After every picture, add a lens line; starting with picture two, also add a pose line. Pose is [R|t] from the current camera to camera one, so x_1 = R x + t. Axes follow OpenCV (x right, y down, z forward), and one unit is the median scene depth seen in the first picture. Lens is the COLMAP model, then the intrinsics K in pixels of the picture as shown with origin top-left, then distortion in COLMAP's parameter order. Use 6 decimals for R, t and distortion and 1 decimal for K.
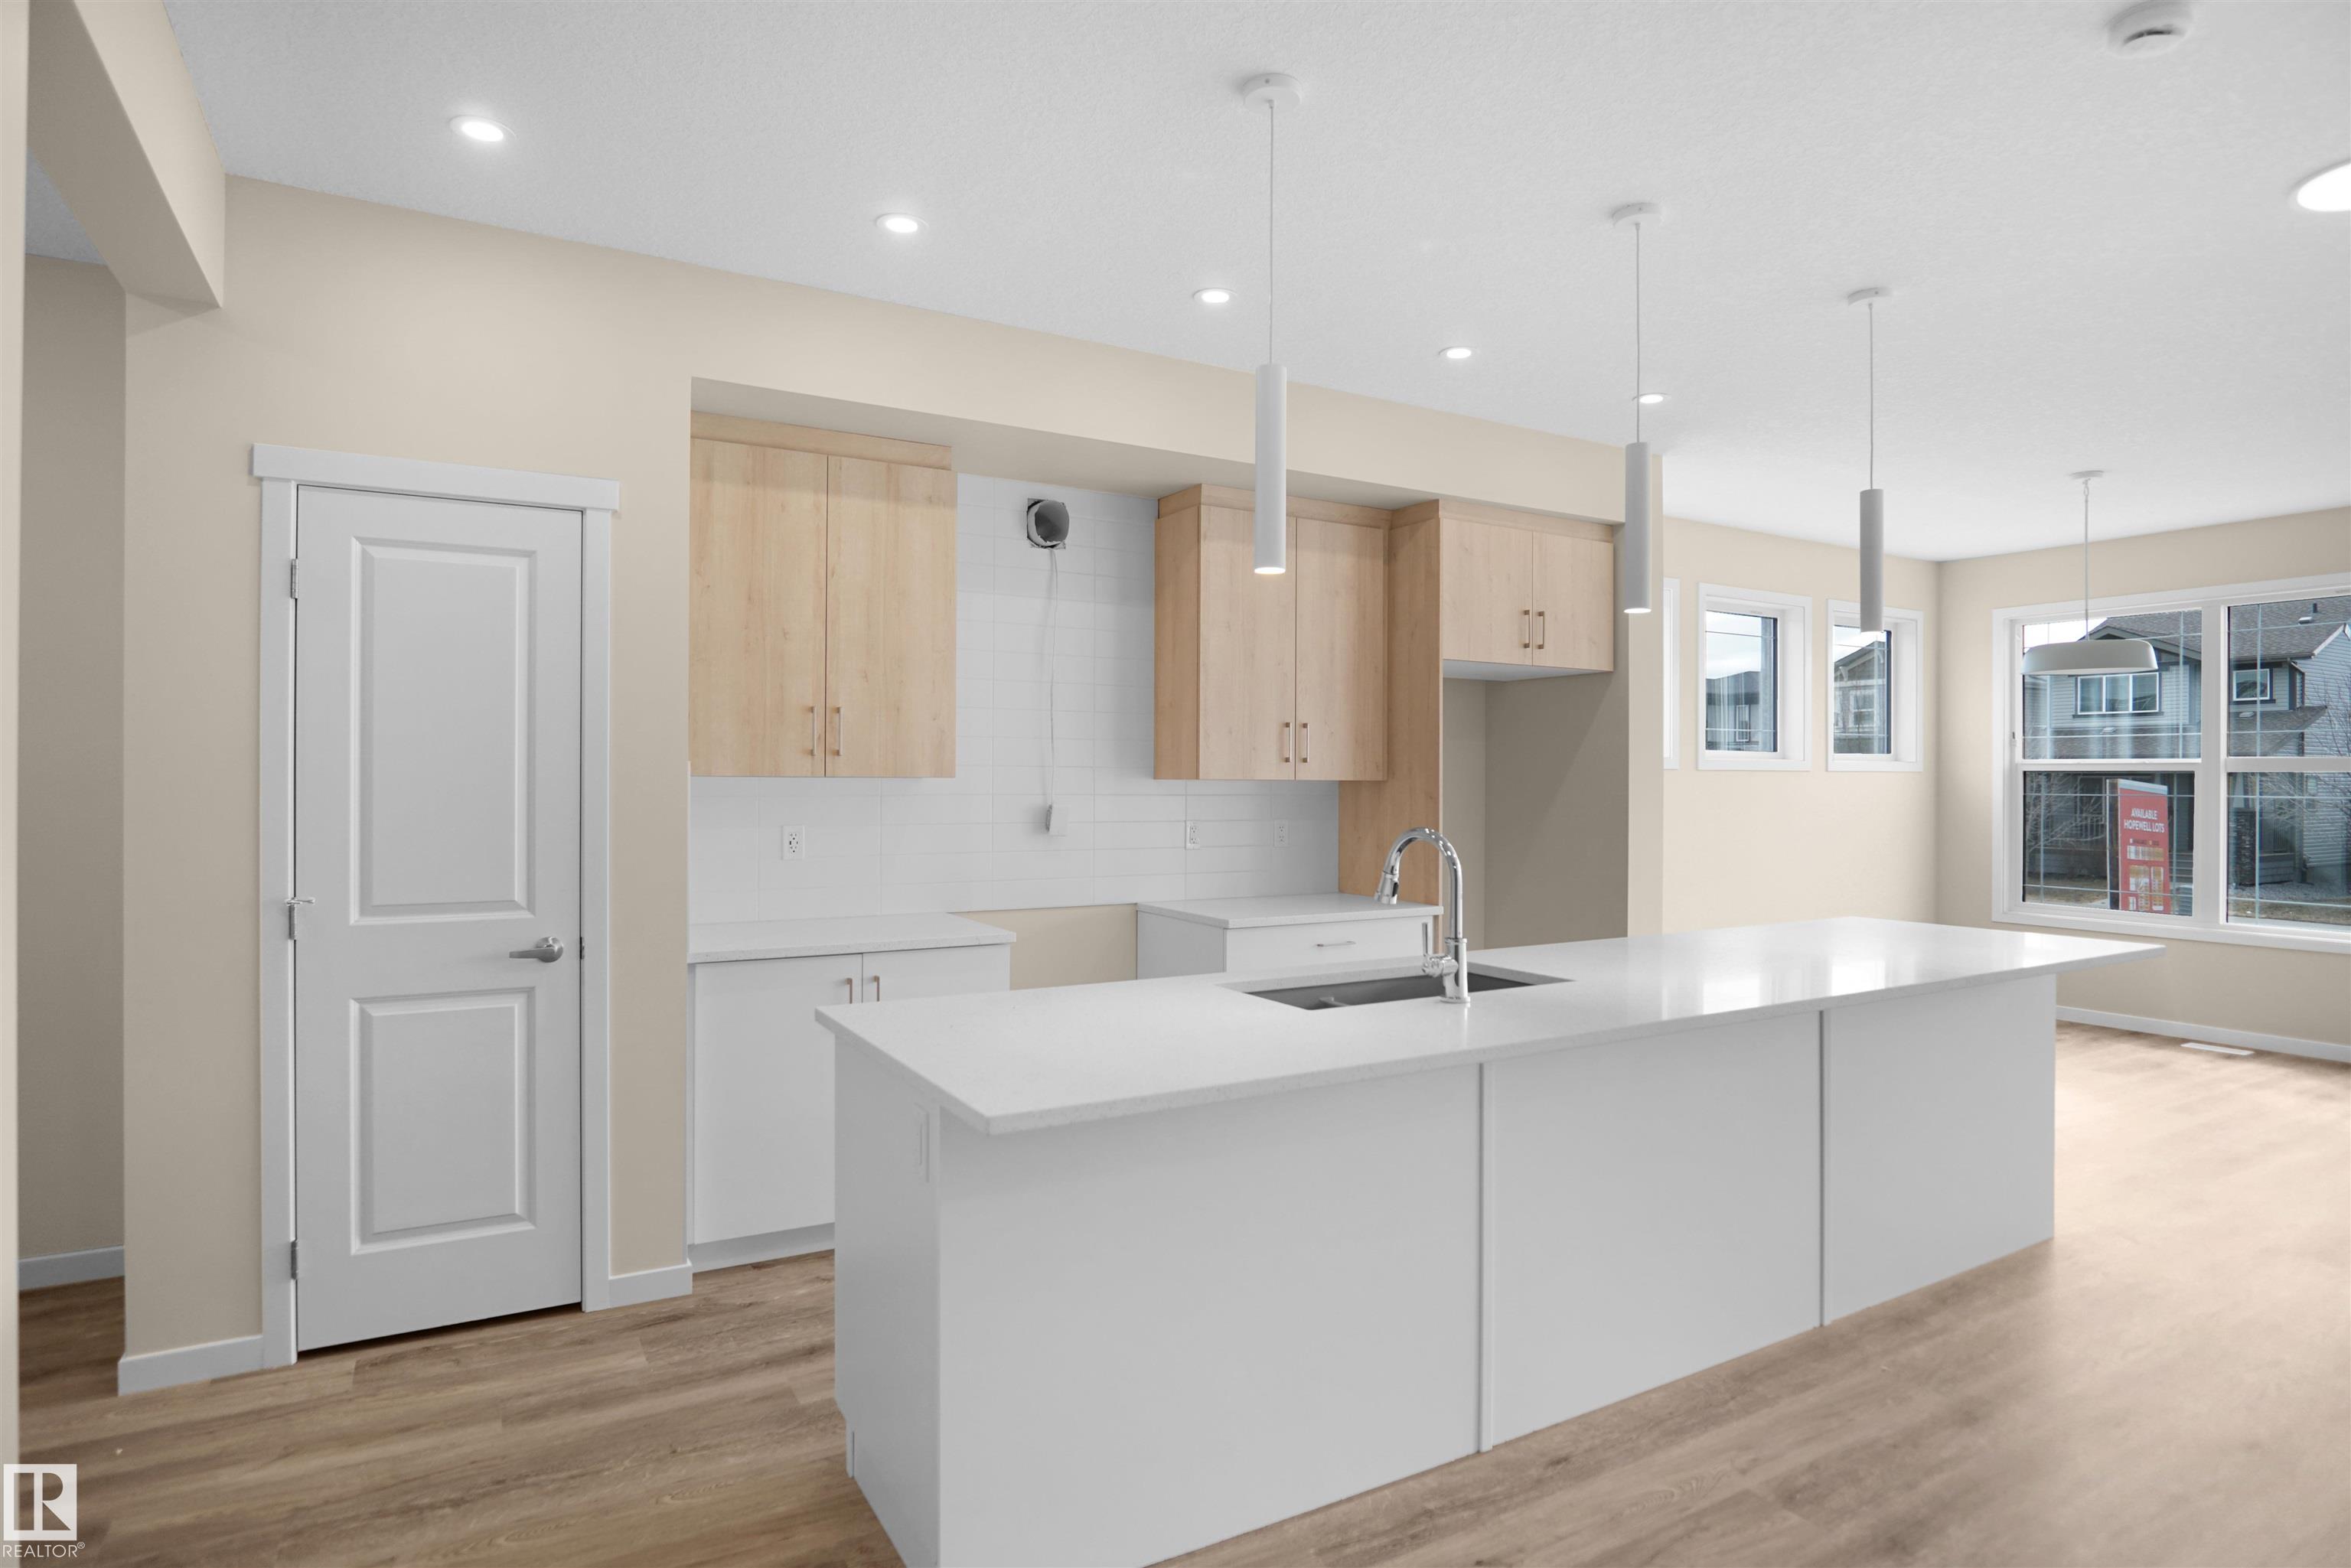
lens RADIAL K [[1284.5, 0, 1190.4], [0, 1284.5, 774.4], [0, 0, 1]] dist [-0.037527, 0.008421]
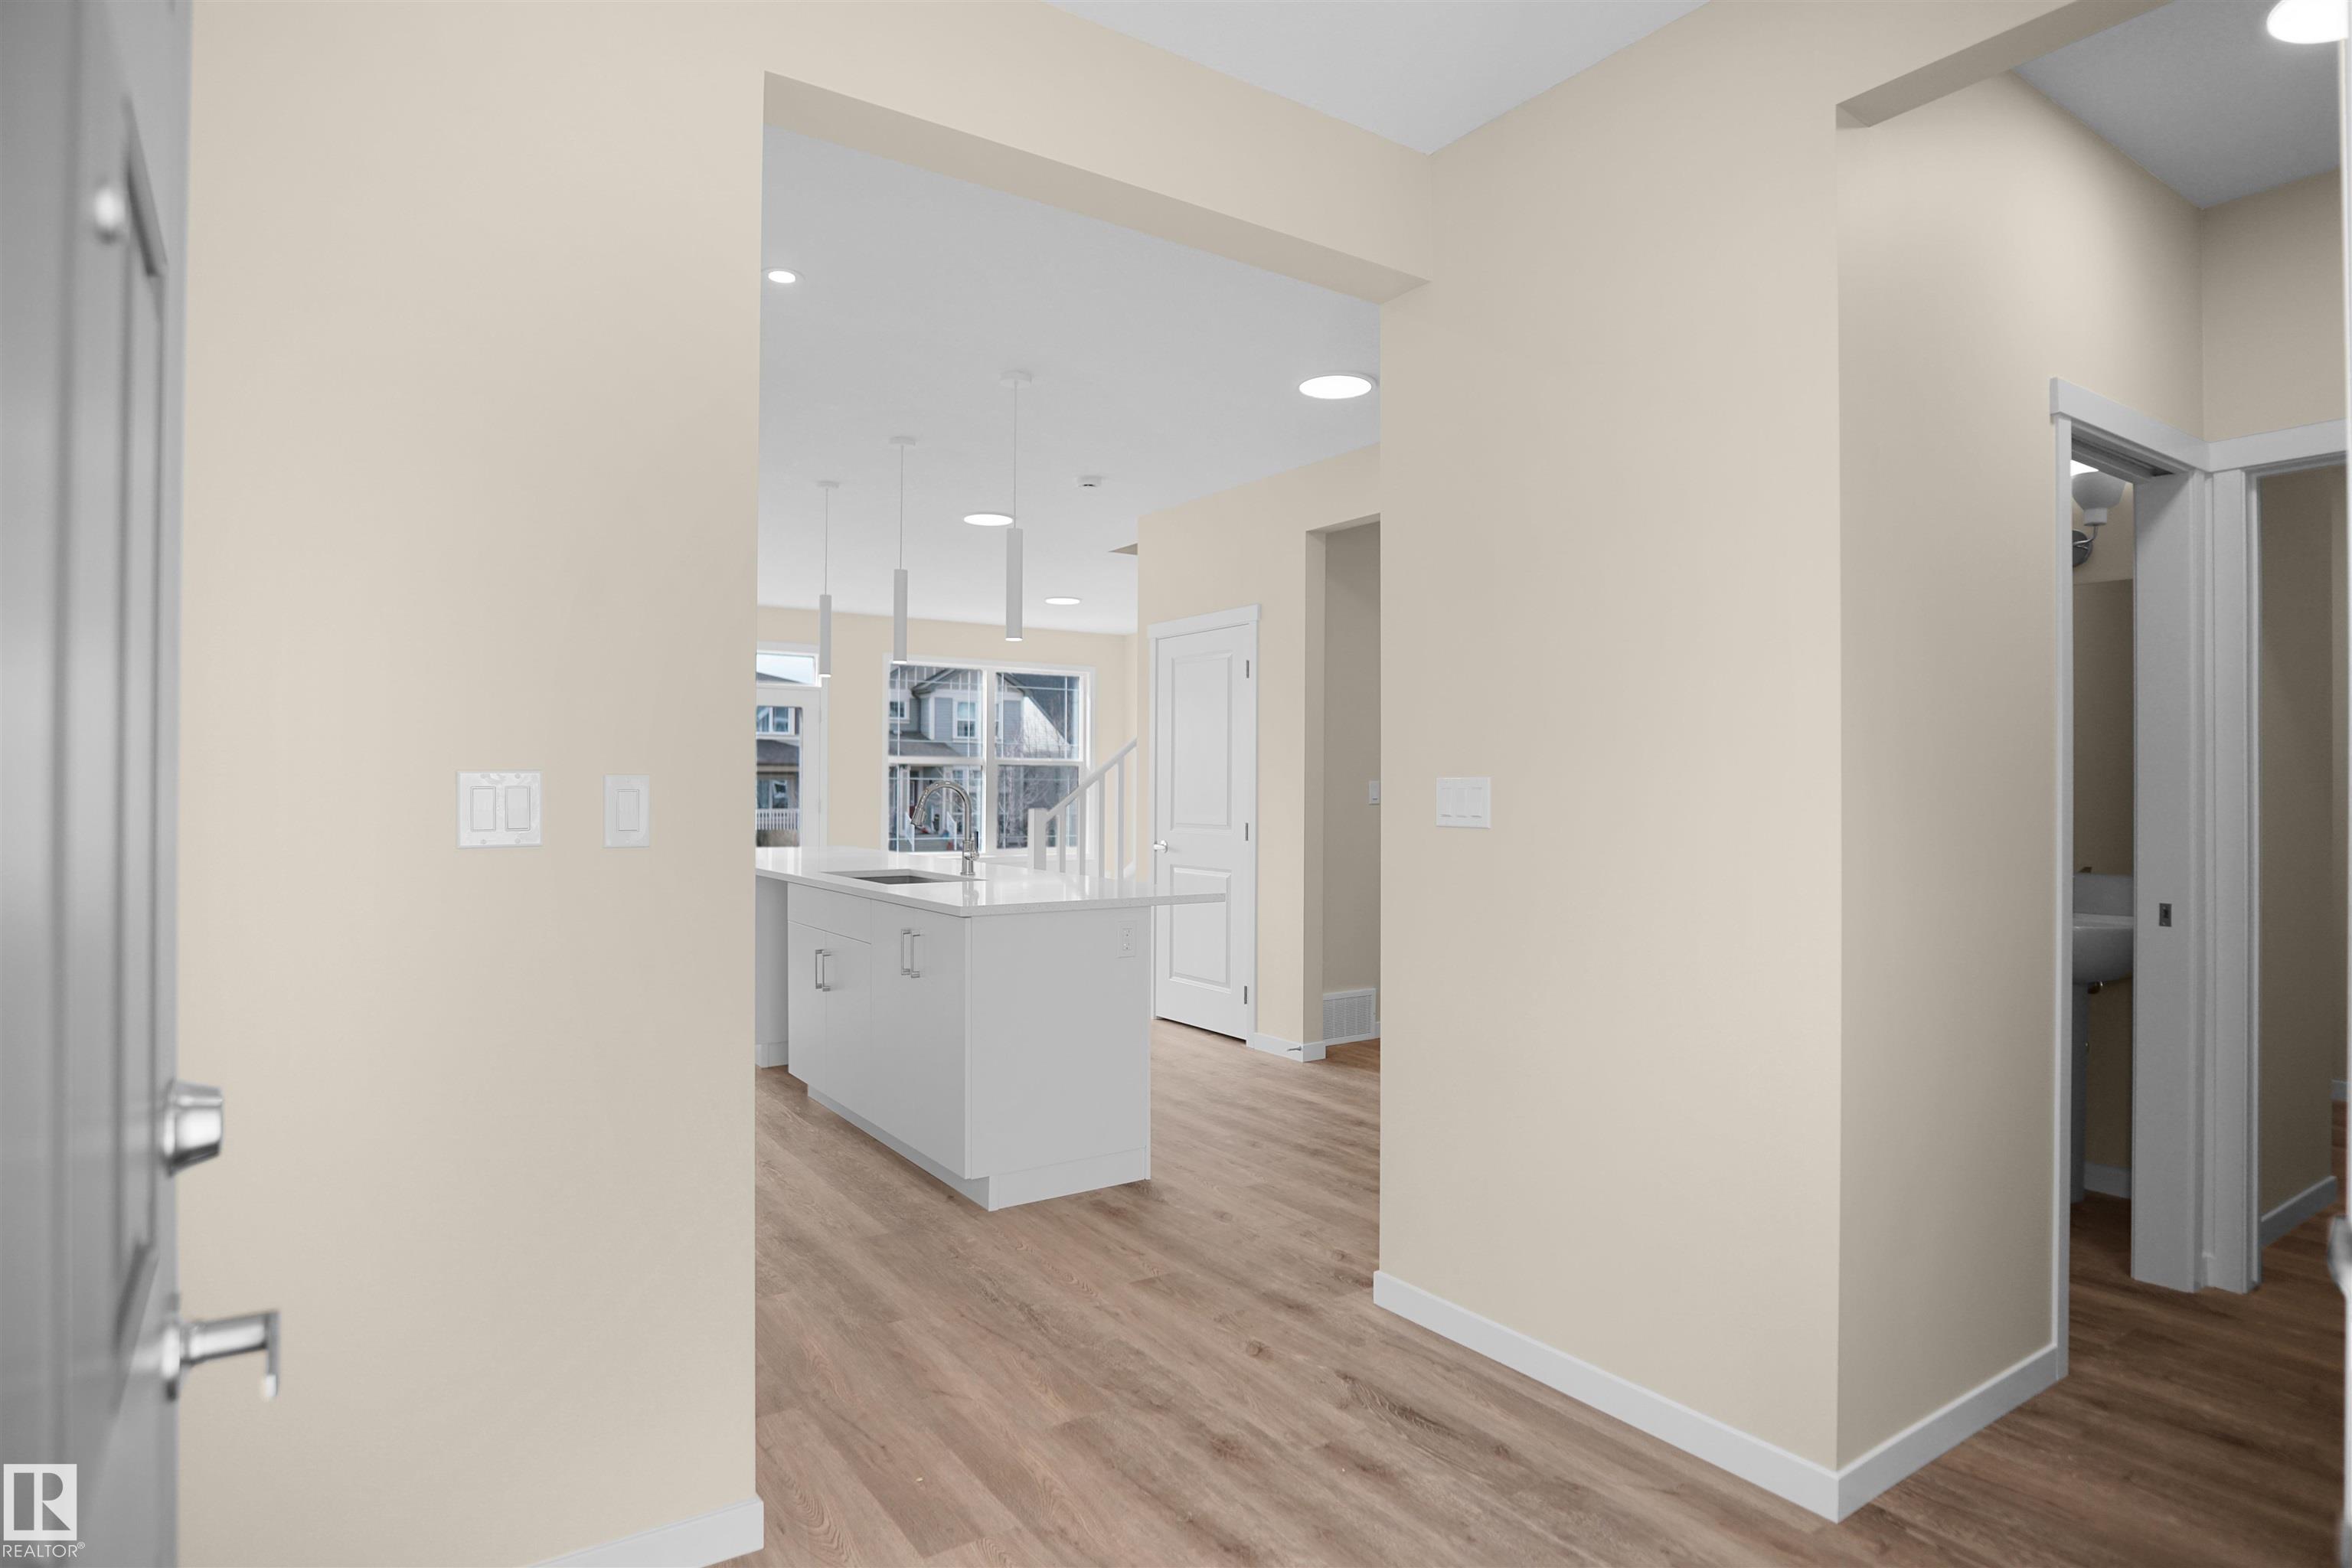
lens RADIAL K [[1278.4, 0, 1217.2], [0, 1278.4, 780.3], [0, 0, 1]] dist [-0.033233, 0.000961]
pose [[-0.090042, -0.004380, 0.995928, -1.299171], [-0.005893, 0.999975, 0.003865, 0.026132], [-0.995921, -0.005521, -0.090065, 0.635364]]
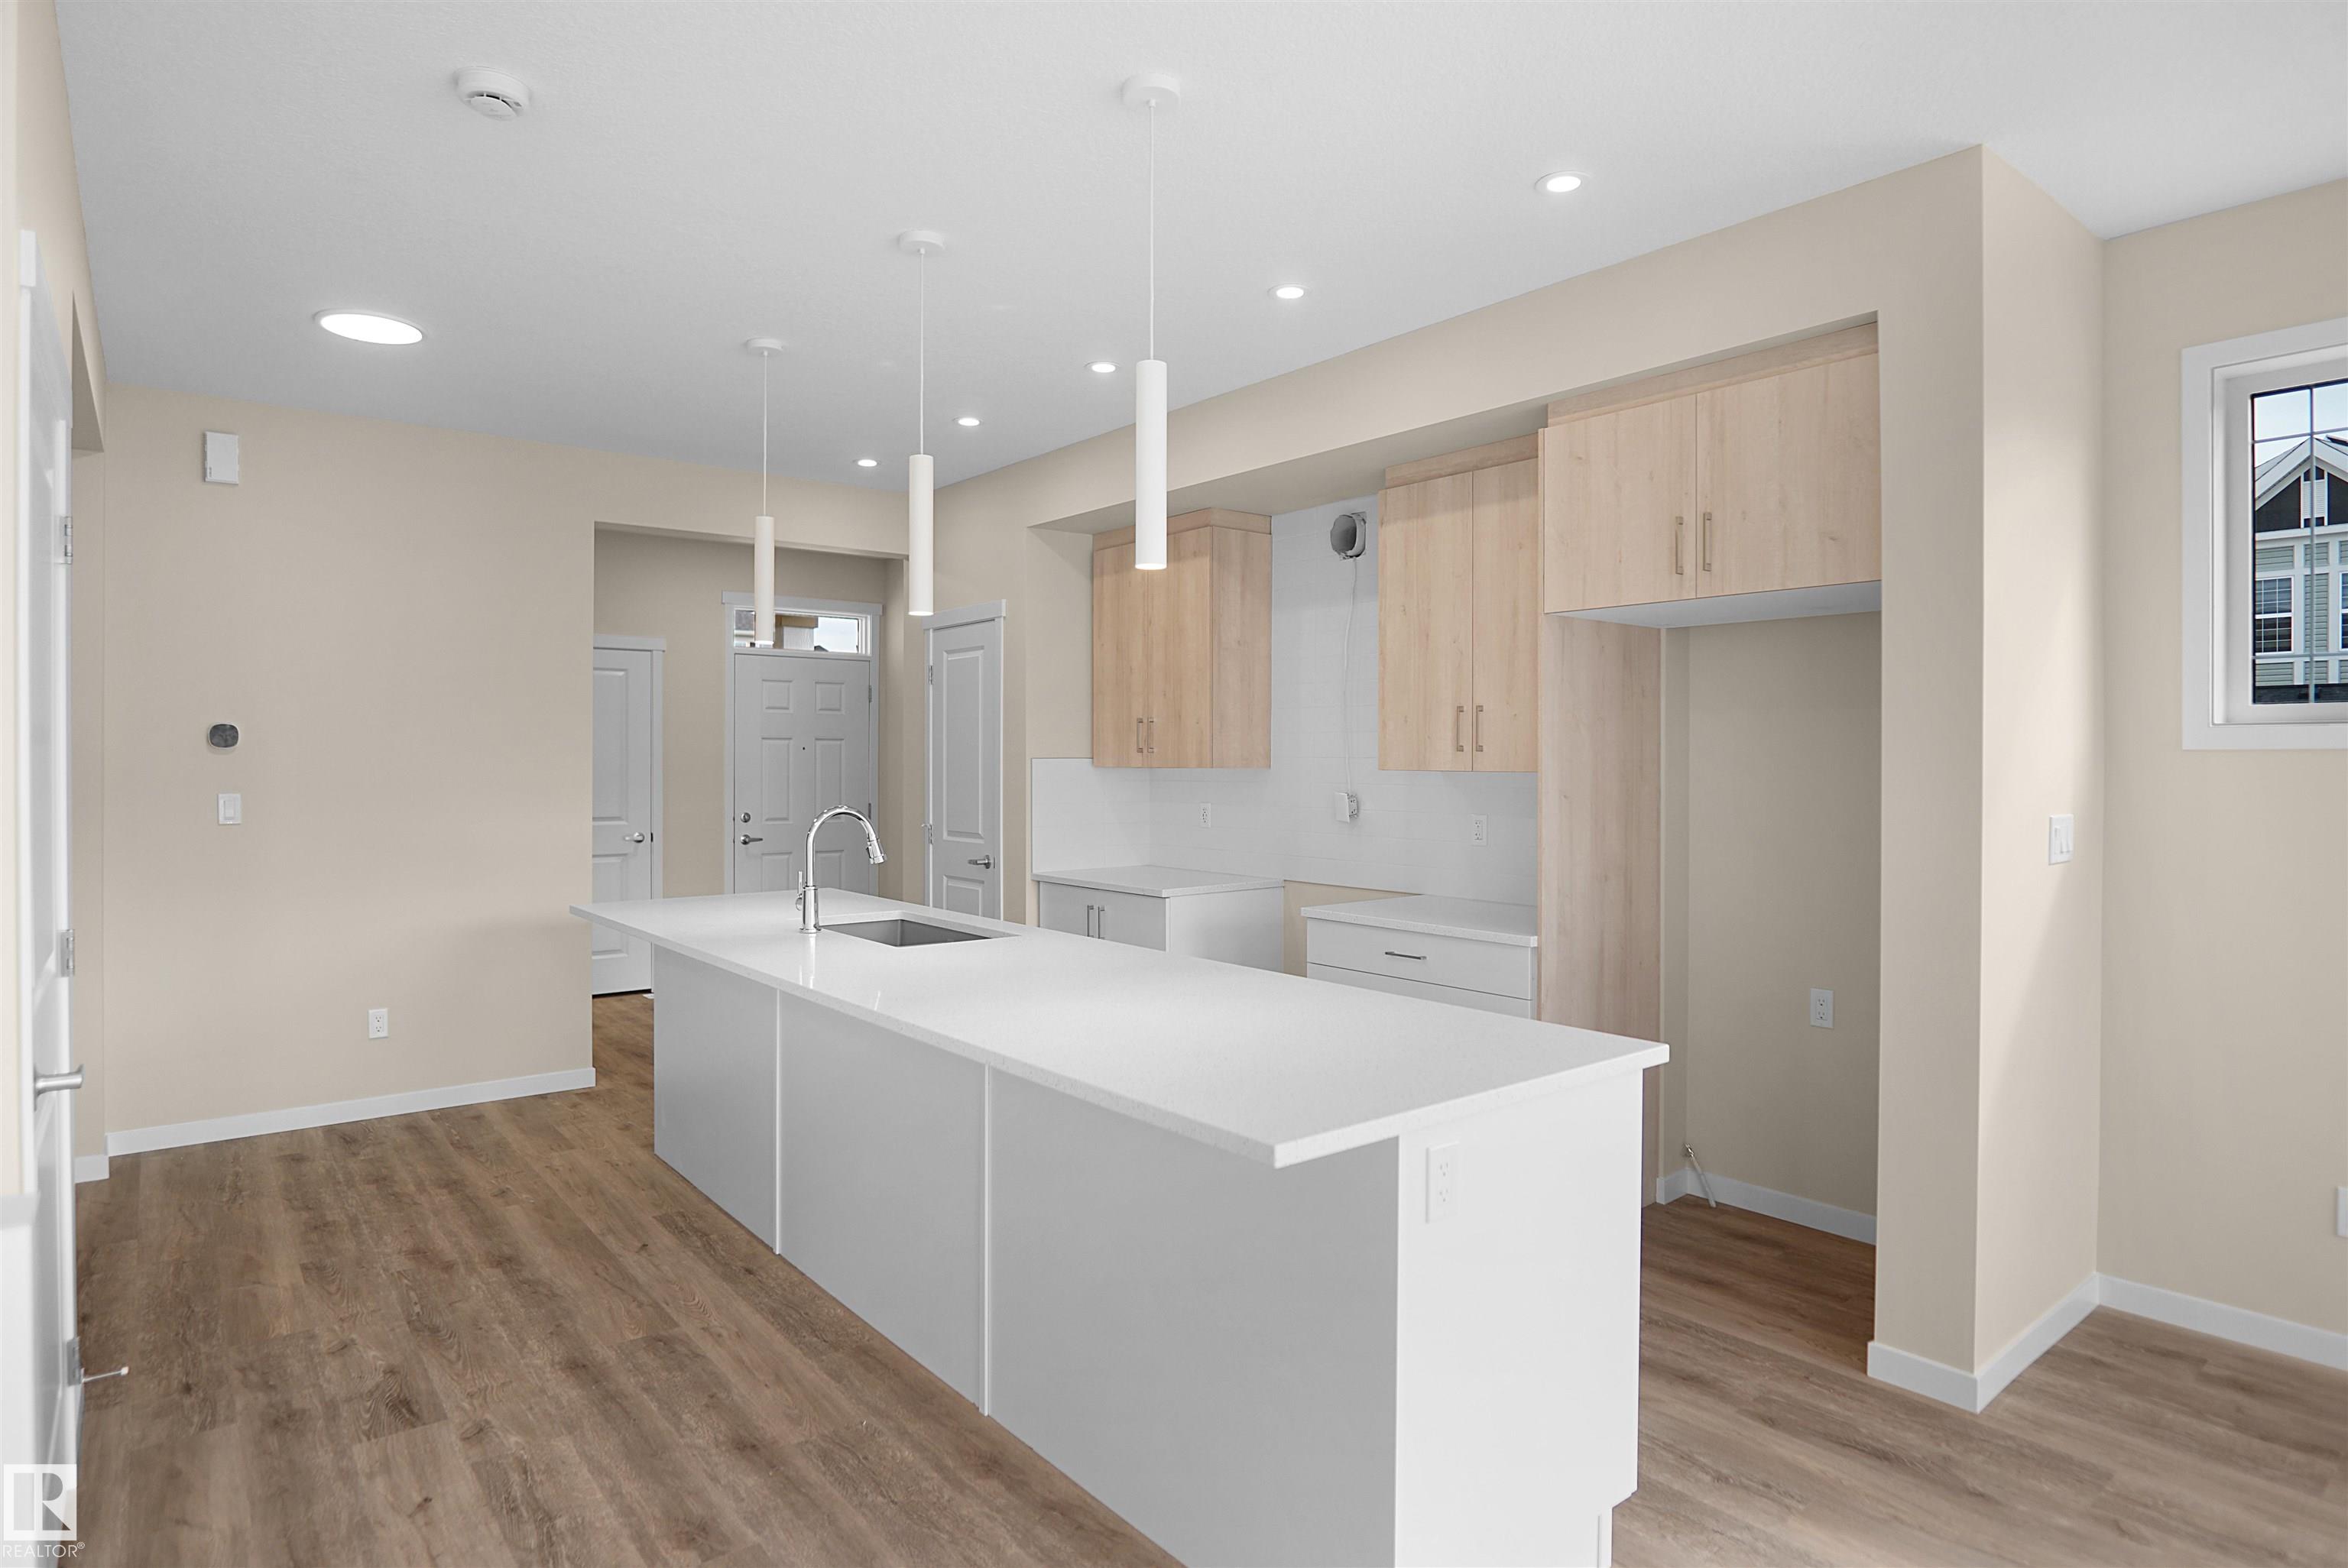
lens RADIAL K [[1300.2, 0, 1195.2], [0, 1300.2, 773.6], [0, 0, 1]] dist [-0.025505, 0.001473]
pose [[0.144649, 0.003671, -0.989476, 1.286849], [-0.000506, 0.999993, 0.003636, 0.003493], [0.989483, -0.000025, 0.144650, 0.949421]]
